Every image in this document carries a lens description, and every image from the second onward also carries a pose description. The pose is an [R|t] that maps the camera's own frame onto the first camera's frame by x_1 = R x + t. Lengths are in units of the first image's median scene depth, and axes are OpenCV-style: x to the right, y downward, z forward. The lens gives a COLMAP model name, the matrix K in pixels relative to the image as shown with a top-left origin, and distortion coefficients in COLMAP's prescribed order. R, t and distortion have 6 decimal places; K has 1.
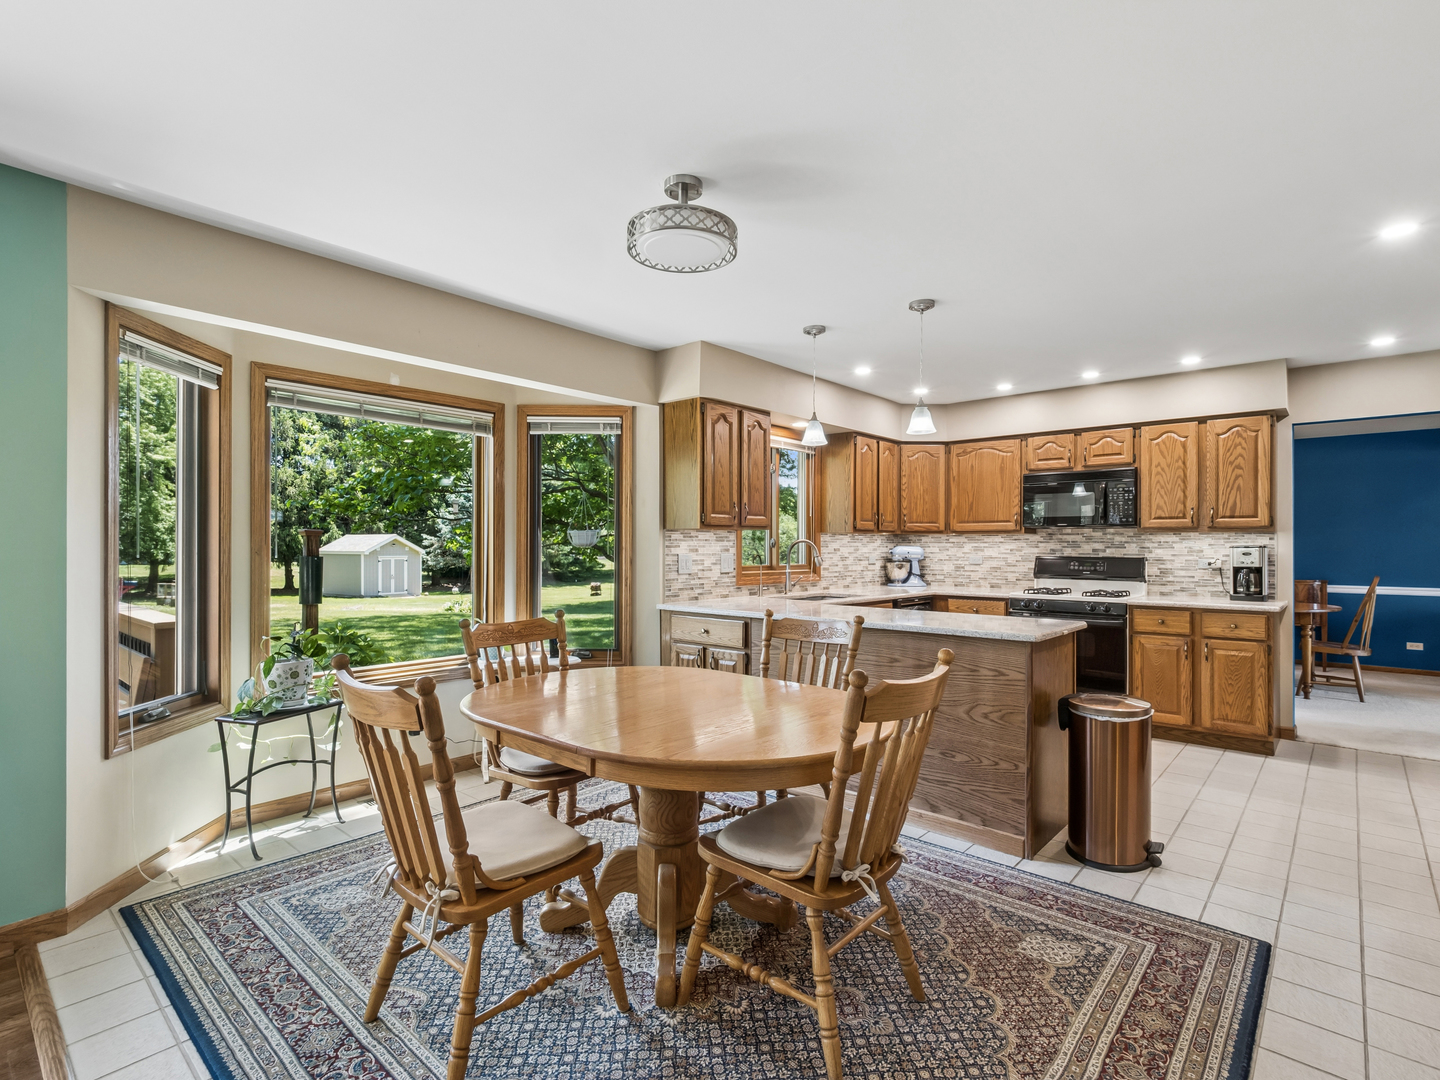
lens RADIAL K [[708.2, 0, 720.0], [0, 708.2, 540.0], [0, 0, 1]] dist [-0.014369, 0.011512]
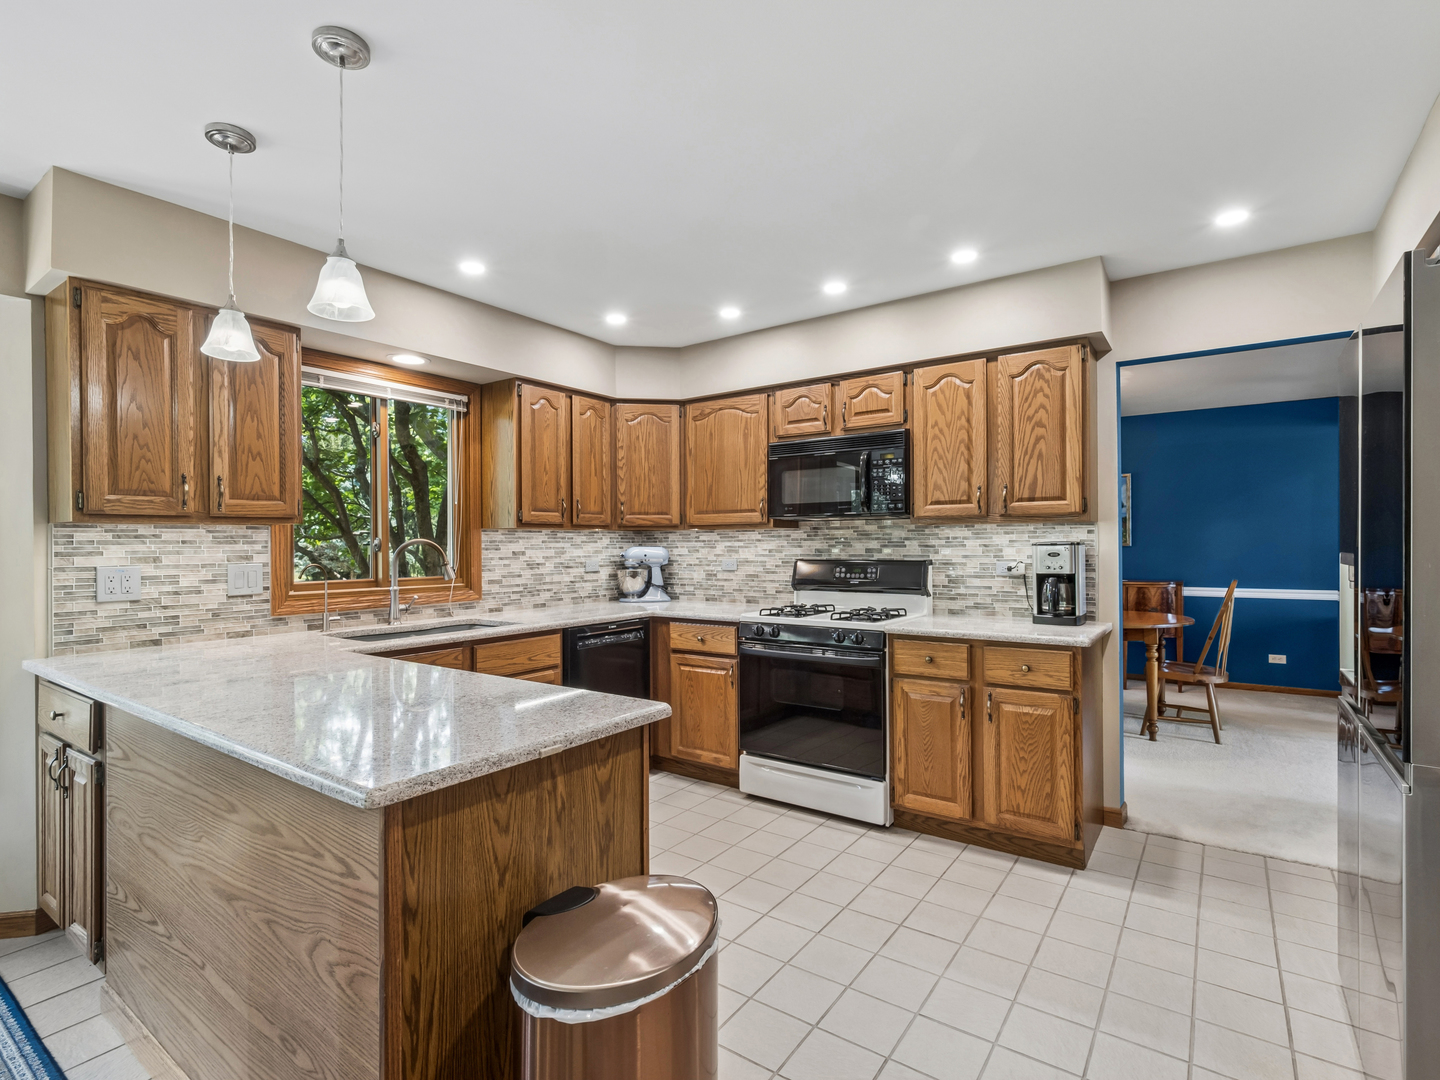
lens RADIAL K [[698.4, 0, 720.0], [0, 698.4, 540.0], [0, 0, 1]] dist [-0.000449, -0.000792]
pose [[0.994222, -0.009603, 0.106912, 0.341320], [0.009464, 0.999954, 0.001808, 0.001636], [-0.106925, -0.000785, 0.994267, 0.353258]]
